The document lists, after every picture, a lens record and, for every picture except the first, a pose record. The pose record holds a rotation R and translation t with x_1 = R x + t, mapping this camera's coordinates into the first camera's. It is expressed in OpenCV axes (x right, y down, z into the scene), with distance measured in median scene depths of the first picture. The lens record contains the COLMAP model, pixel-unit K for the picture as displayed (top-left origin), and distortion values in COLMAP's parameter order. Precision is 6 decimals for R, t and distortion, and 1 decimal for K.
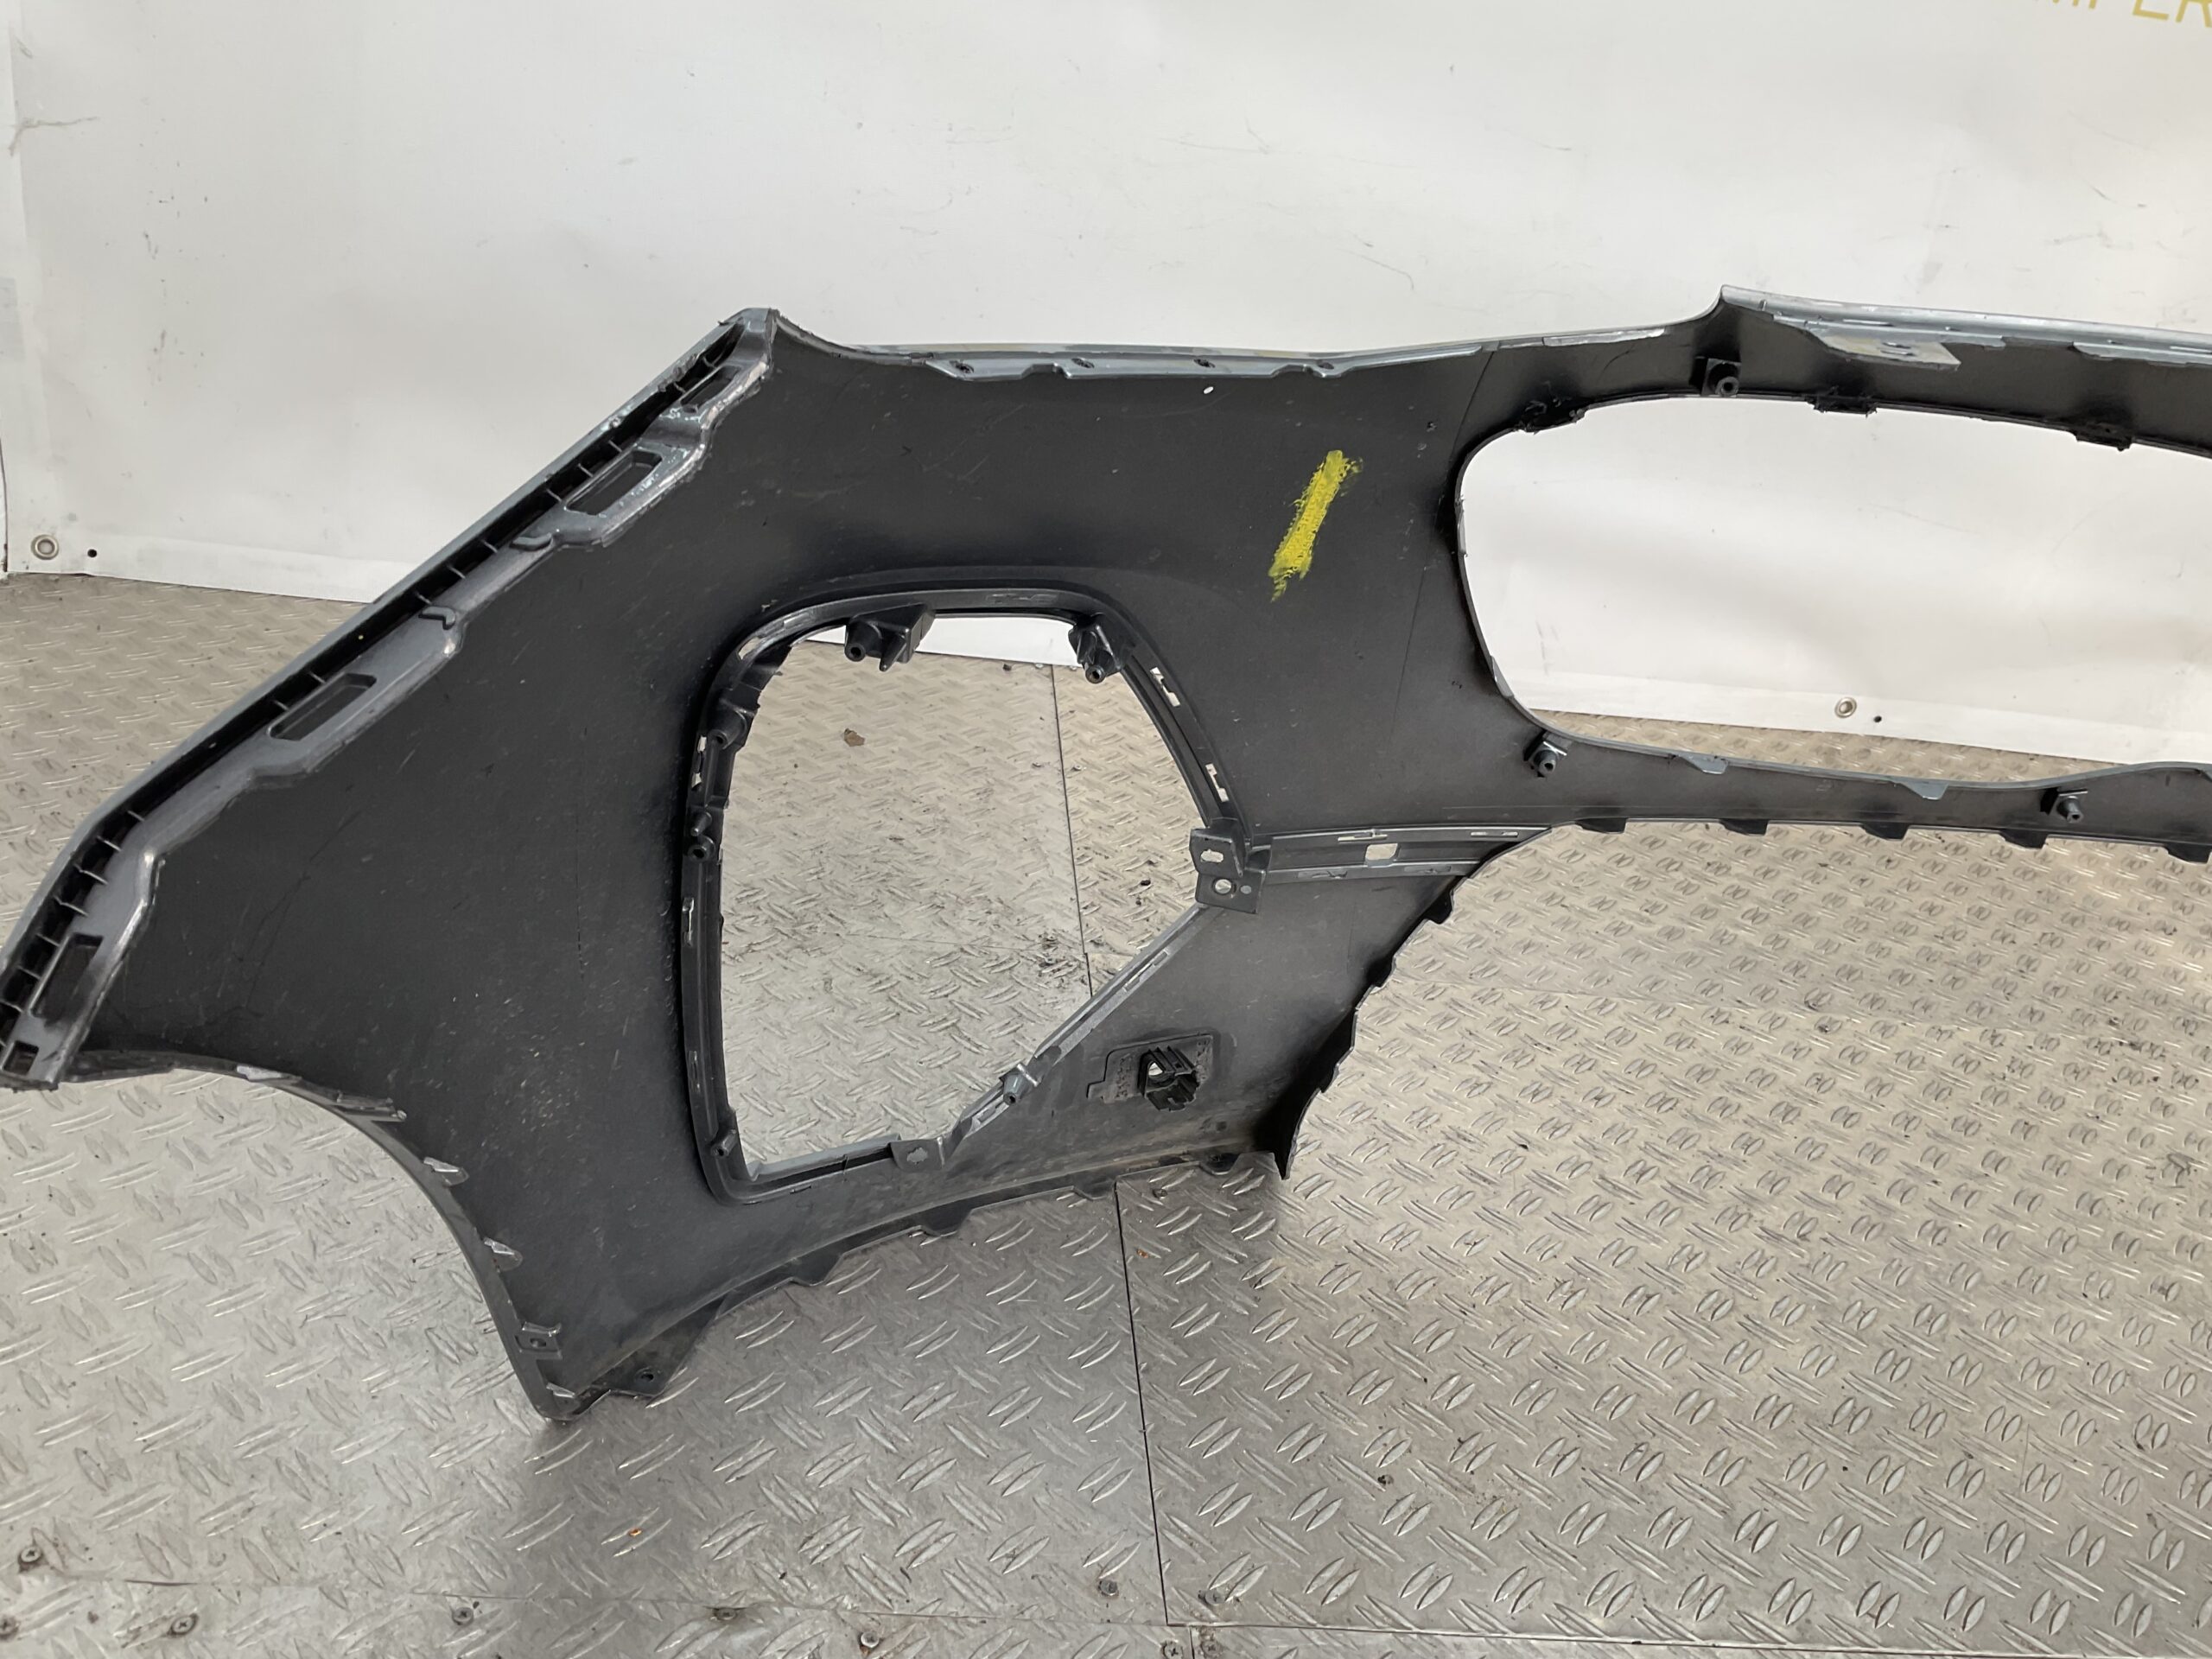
lens RADIAL K [[1831.8, 0, 1090.8], [0, 1831.8, 819.9], [0, 0, 1]] dist [0.086332, -0.150914]
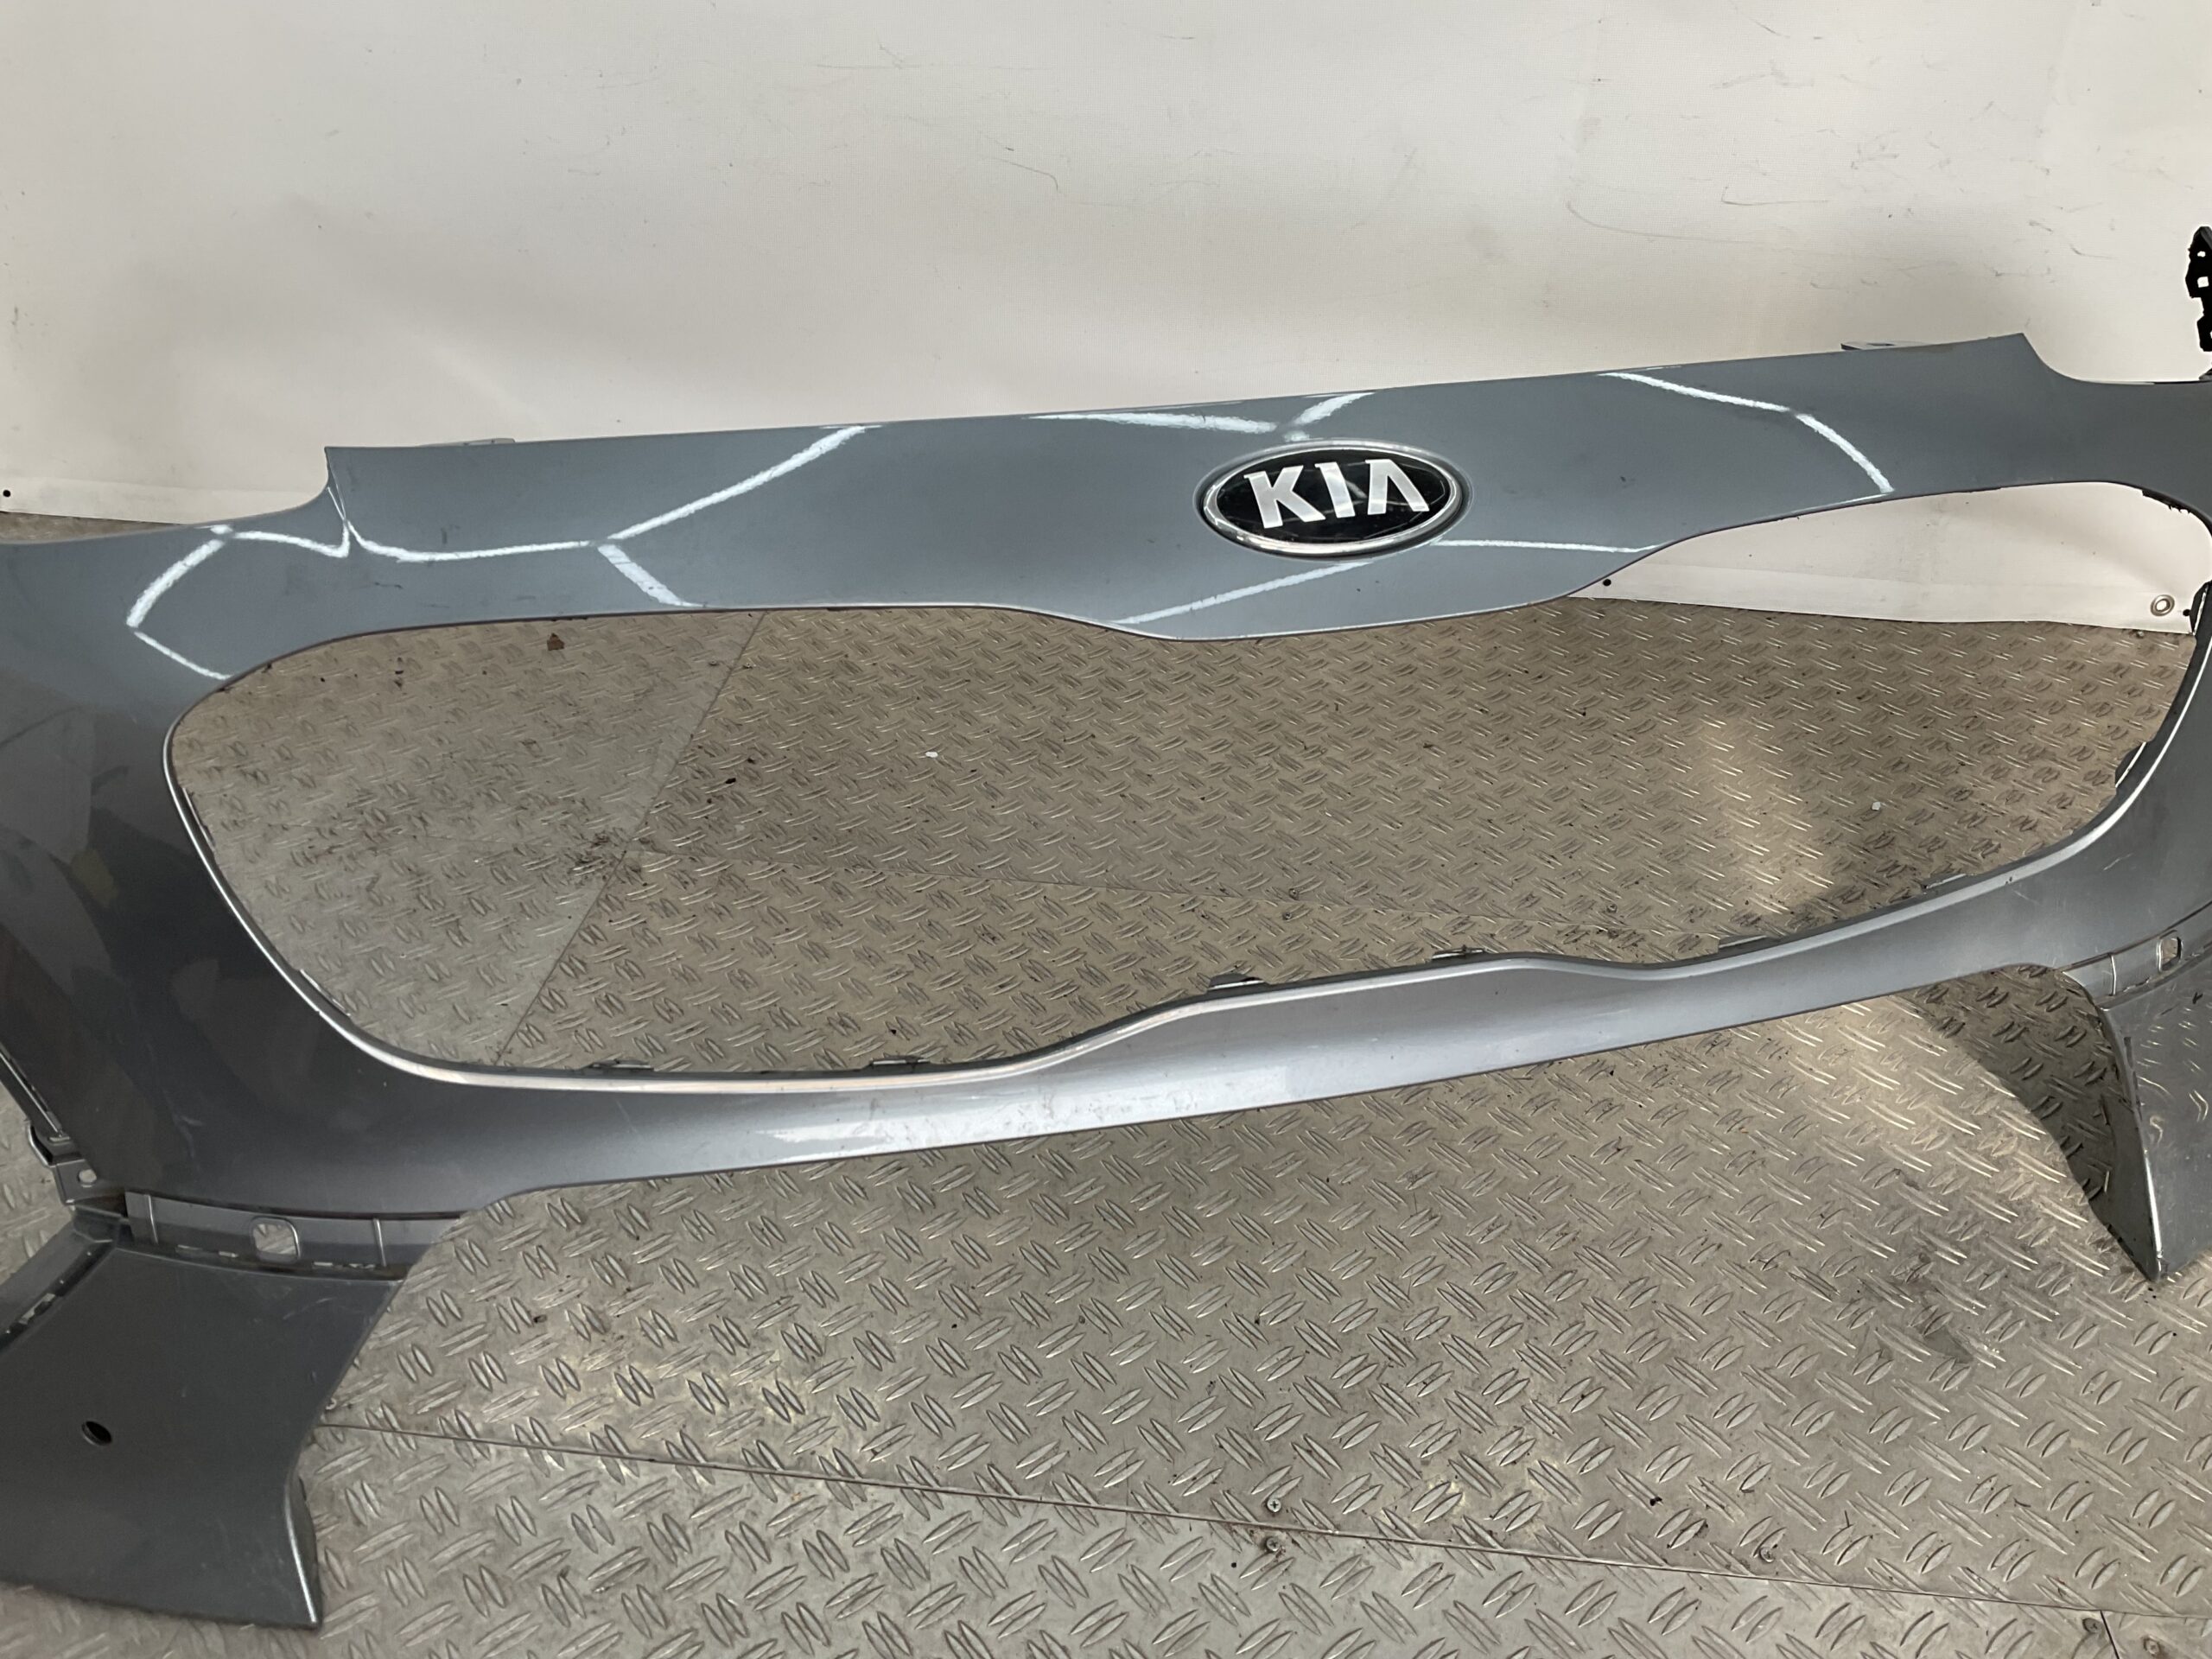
lens RADIAL K [[1831.8, 0, 1090.8], [0, 1831.8, 819.9], [0, 0, 1]] dist [0.086332, -0.150914]
pose [[0.977086, -0.000900, -0.212843, 0.513143], [0.026216, 0.992886, 0.116151, -0.070543], [0.211225, -0.119069, 0.970158, -0.052194]]
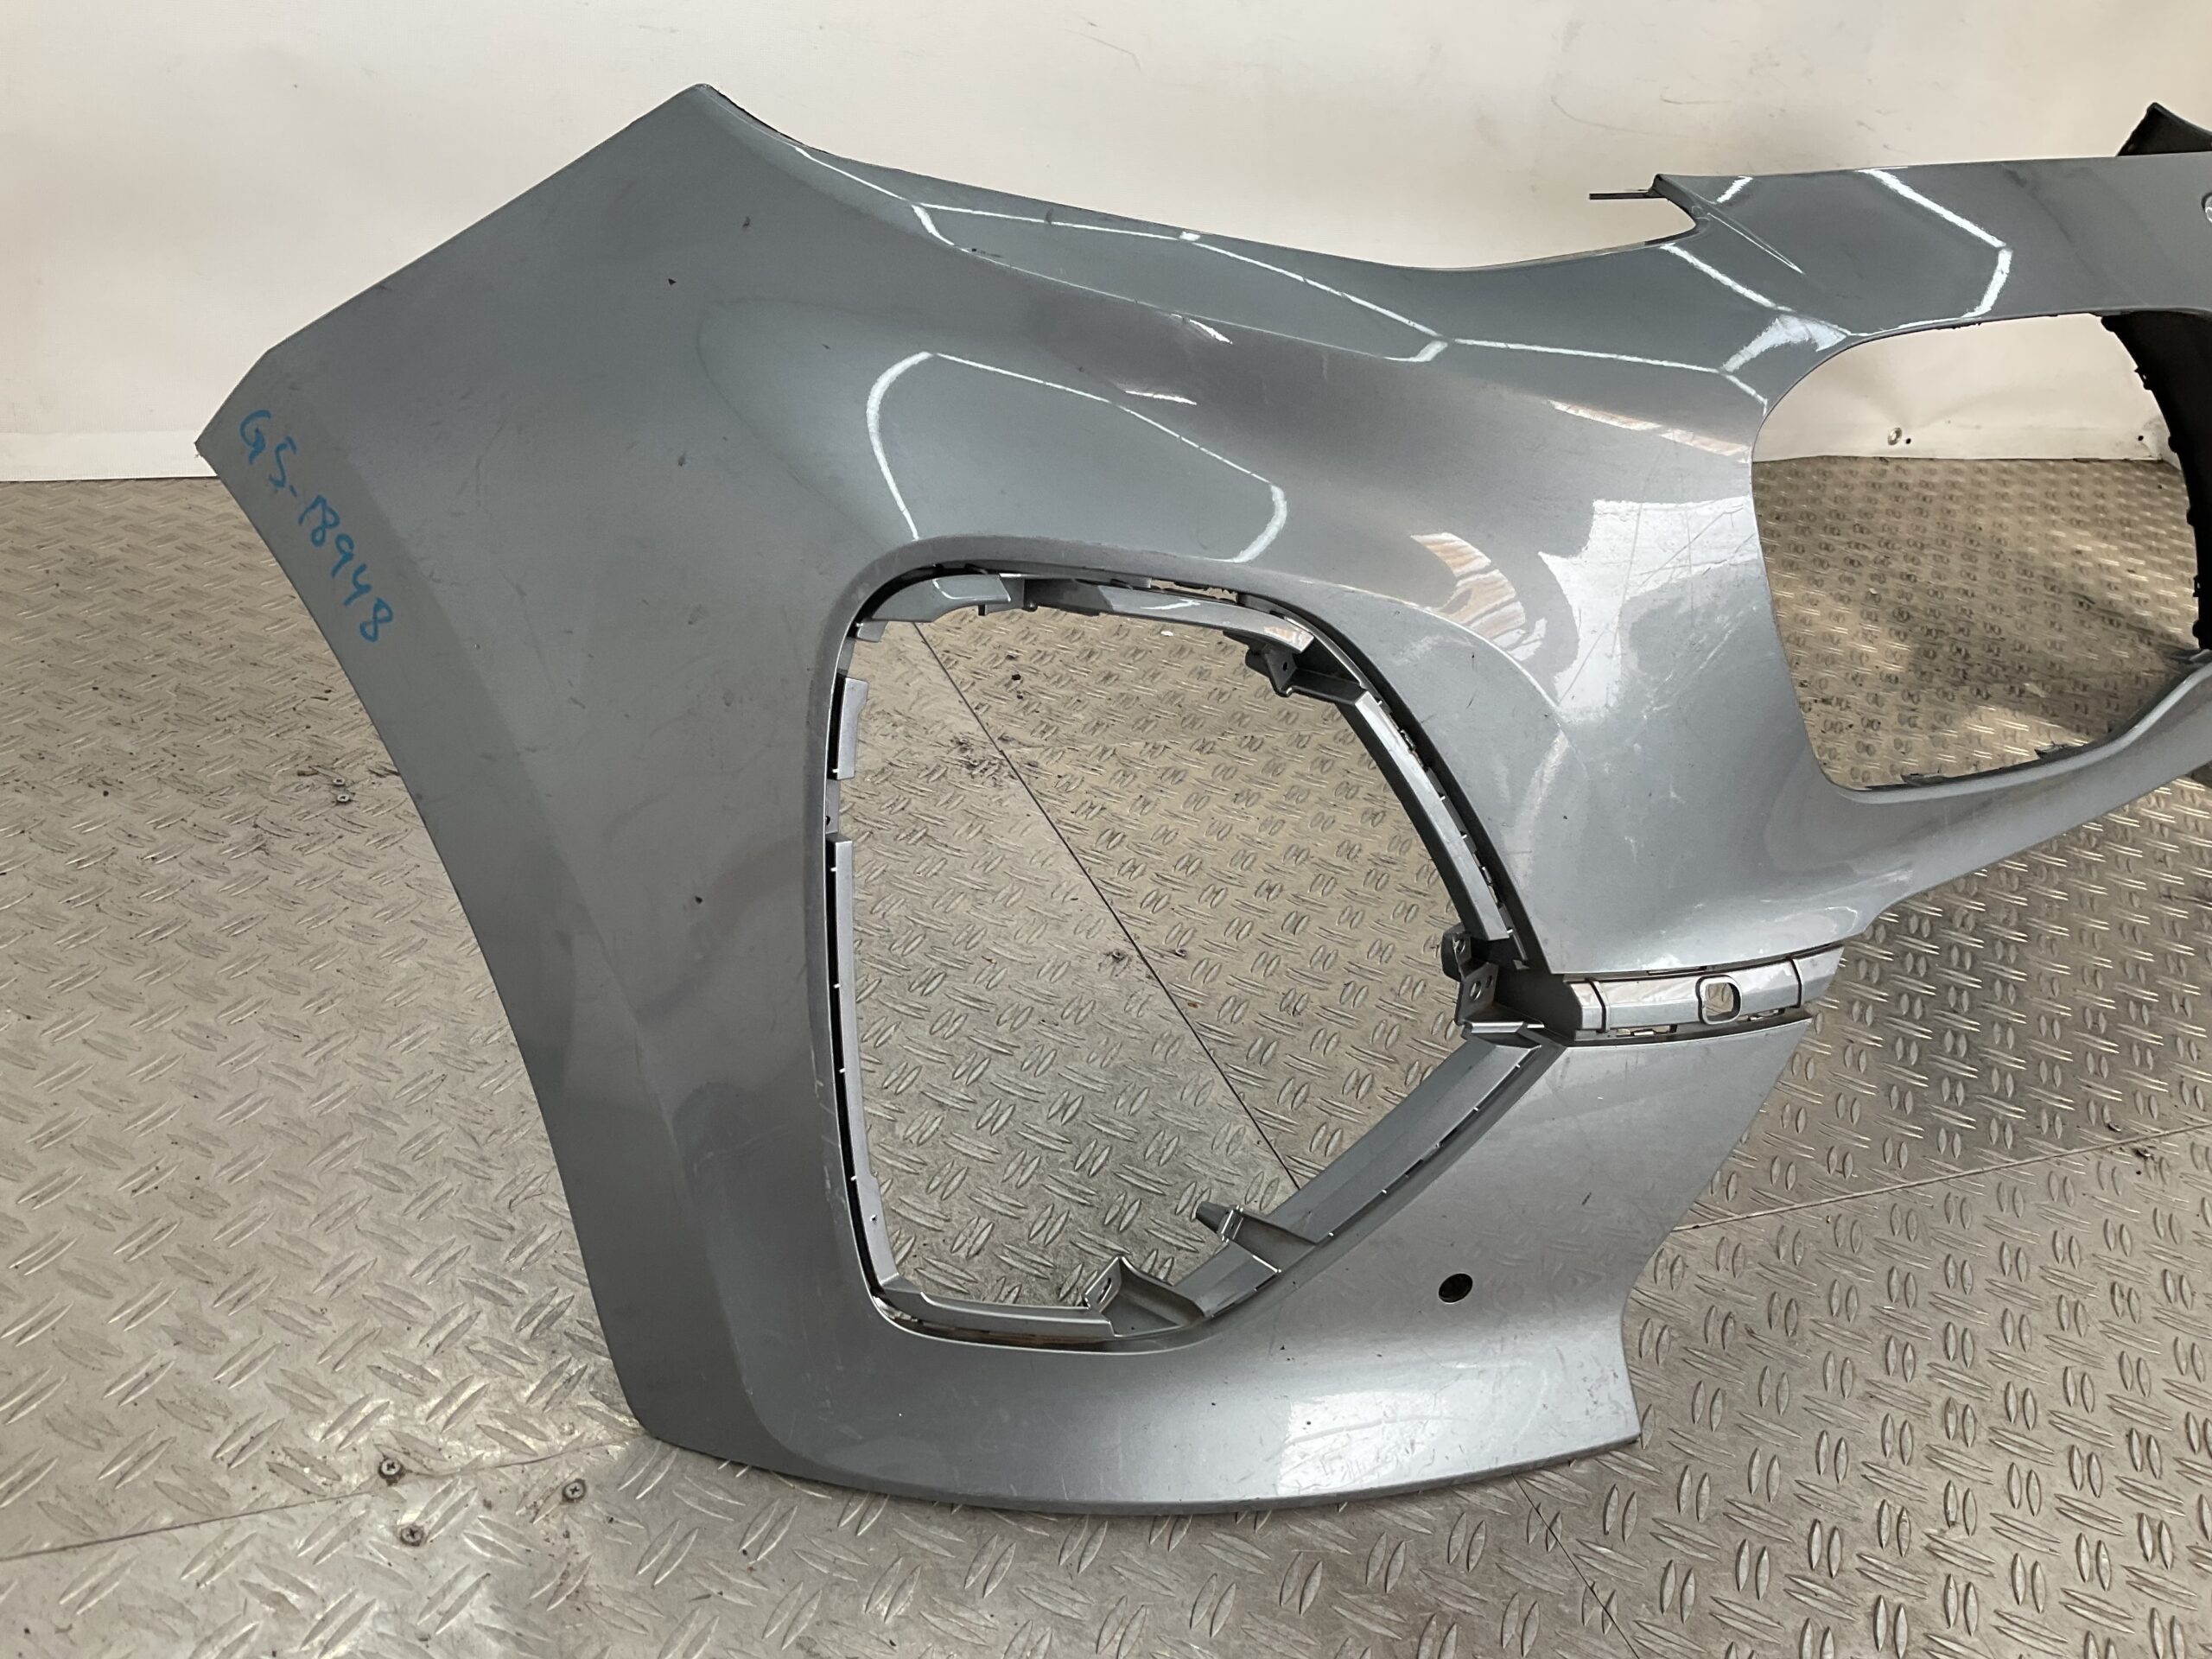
lens RADIAL K [[1835.4, 0, 1093.8], [0, 1835.4, 814.9], [0, 0, 1]] dist [0.139444, -0.289811]
pose [[0.952533, -0.151176, 0.264248, -0.232318], [0.117165, 0.983176, 0.140131, -0.032732], [-0.280986, -0.102519, 0.954220, -0.036459]]
